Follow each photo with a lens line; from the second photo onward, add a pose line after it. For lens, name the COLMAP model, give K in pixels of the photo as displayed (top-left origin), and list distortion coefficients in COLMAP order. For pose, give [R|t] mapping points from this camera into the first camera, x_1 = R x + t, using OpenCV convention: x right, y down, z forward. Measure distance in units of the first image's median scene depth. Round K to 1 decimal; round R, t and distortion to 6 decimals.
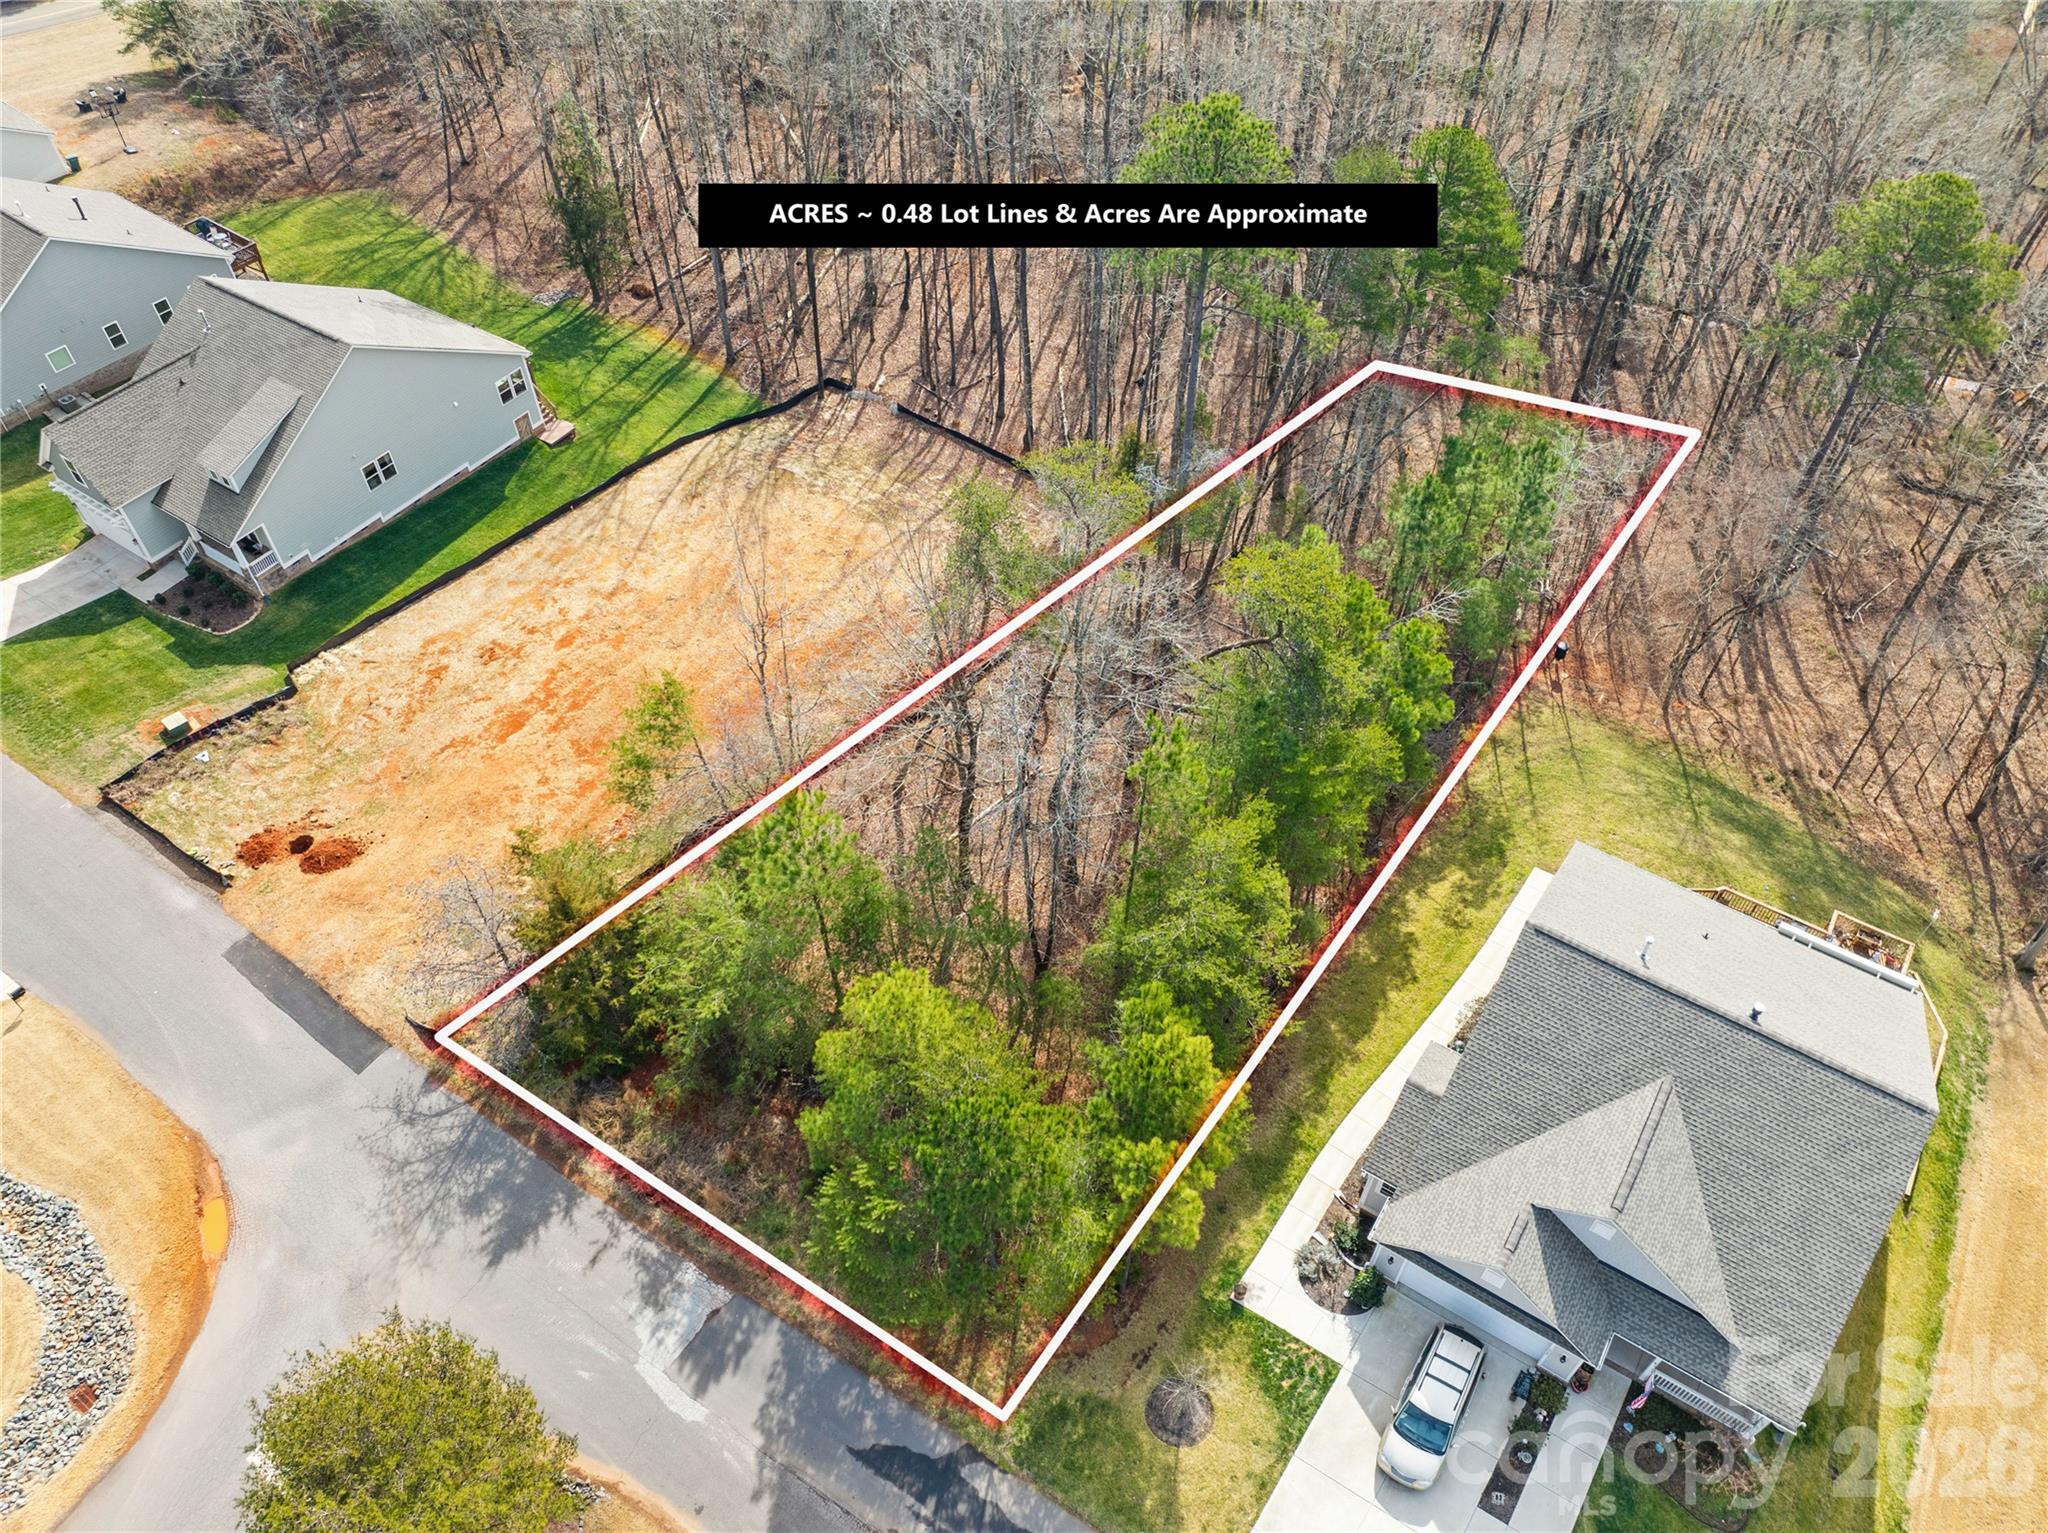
lens RADIAL K [[1445.8, 0, 1024.0], [0, 1445.8, 766.5], [0, 0, 1]] dist [-0.043932, 0.003177]
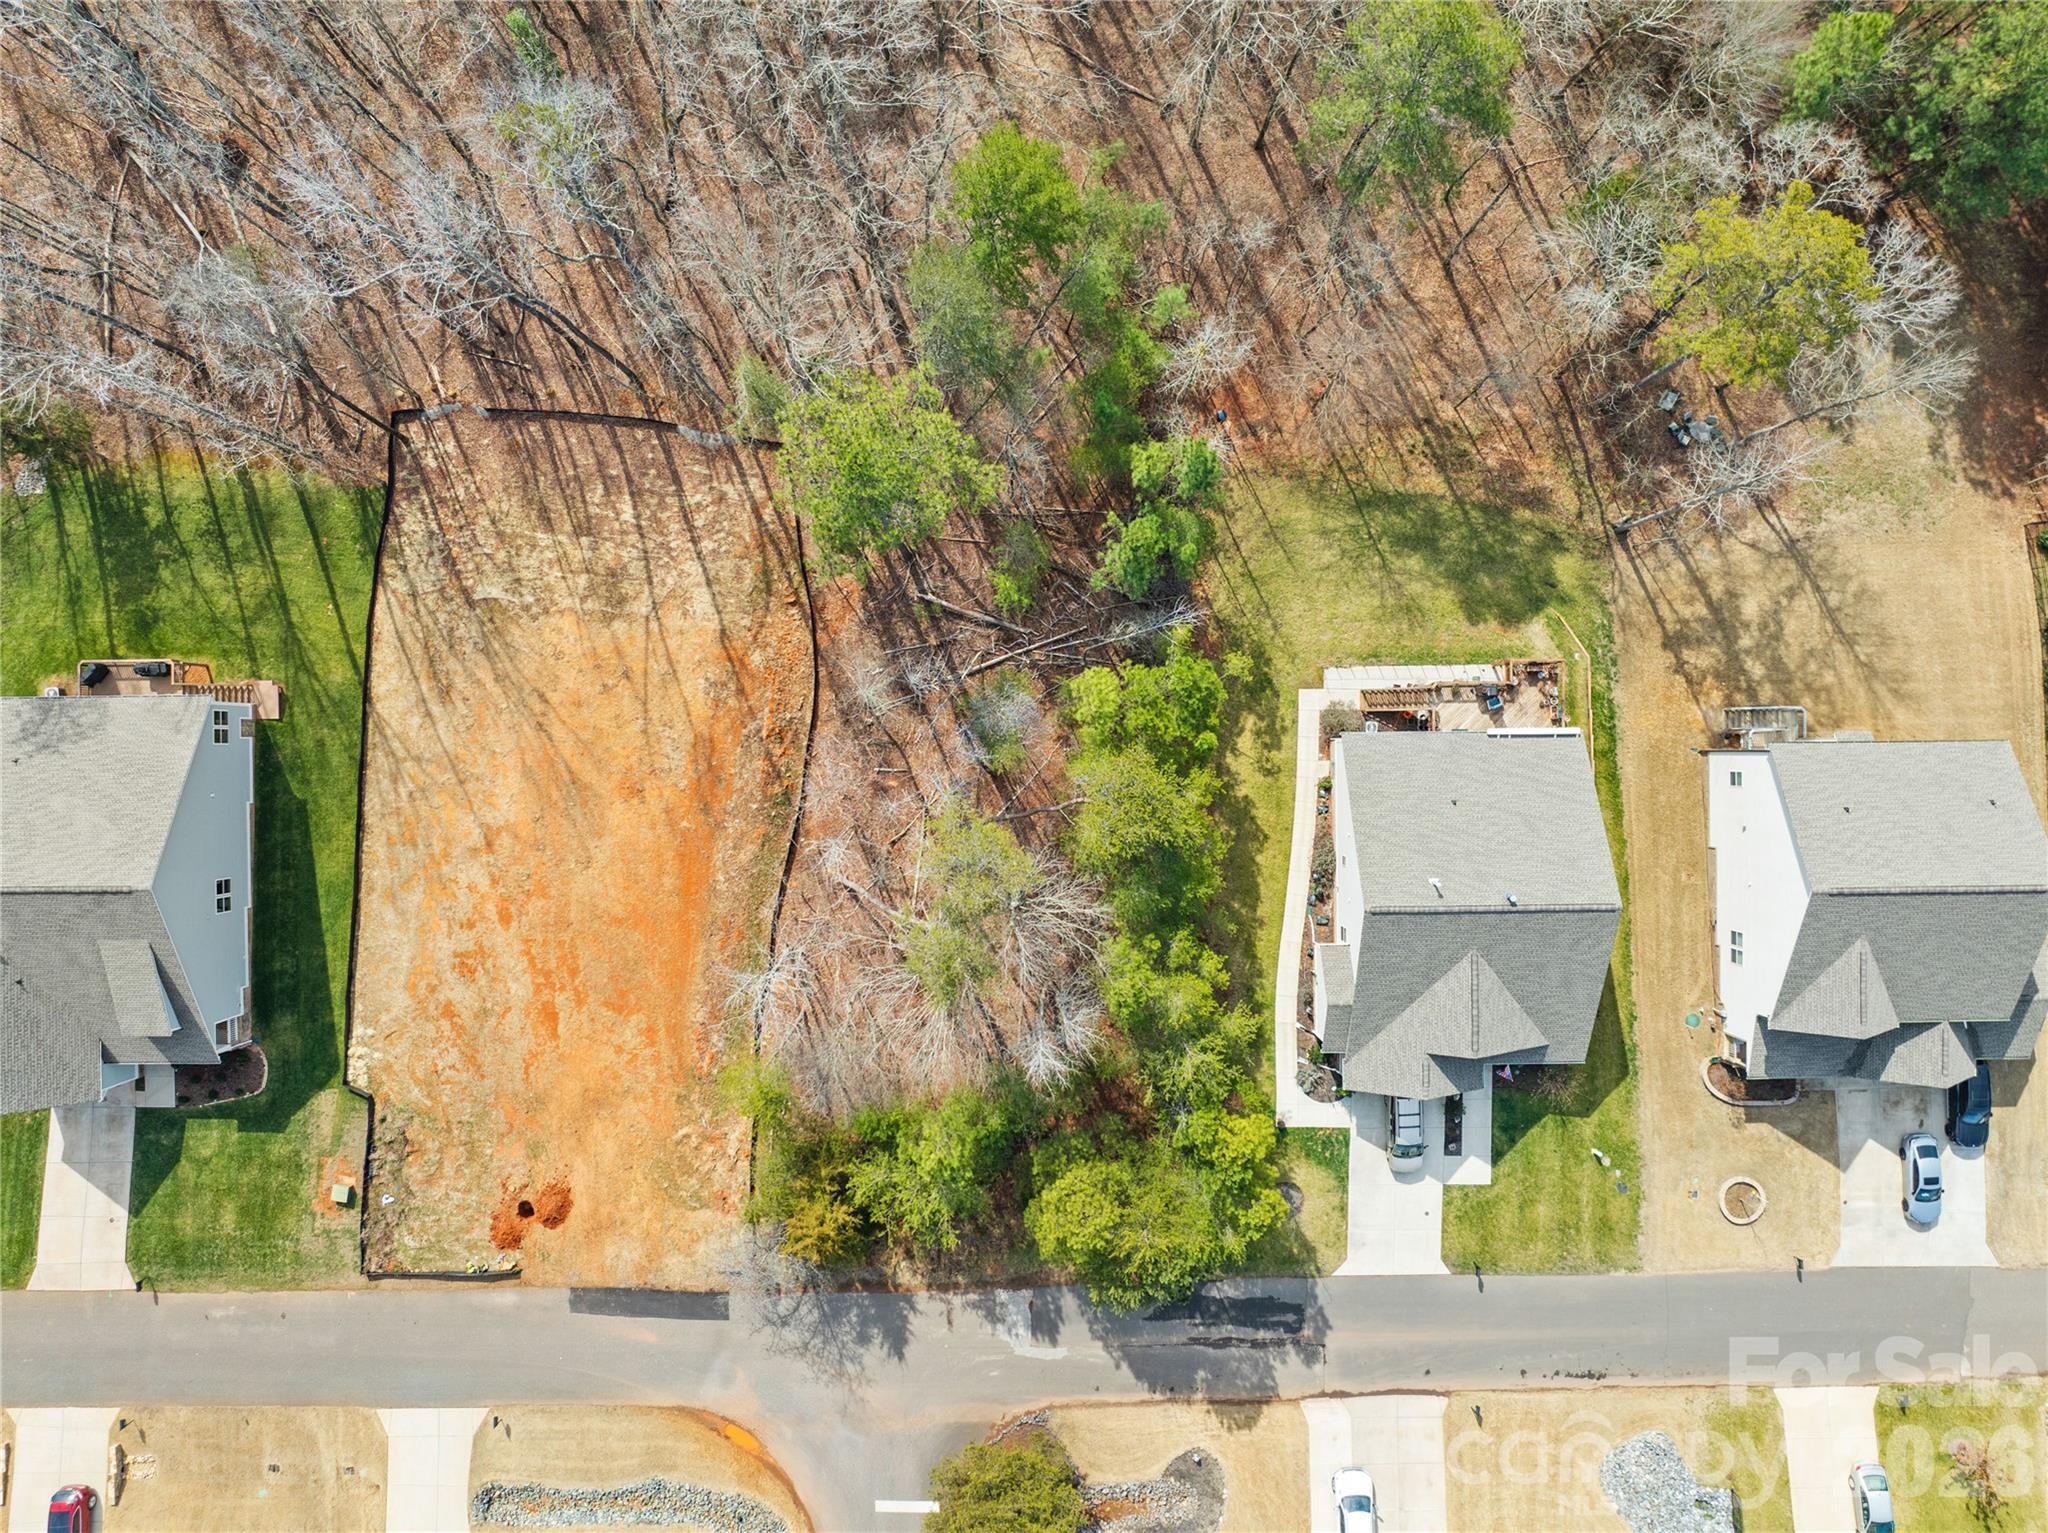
lens RADIAL K [[1429.3, 0, 1024.0], [0, 1429.3, 766.5], [0, 0, 1]] dist [-0.047593, -0.004378]
pose [[0.825252, -0.564762, -0.001440, 0.103215], [0.416314, 0.606606, 0.677283, -0.842564], [-0.381630, -0.559529, 0.735721, 0.086590]]
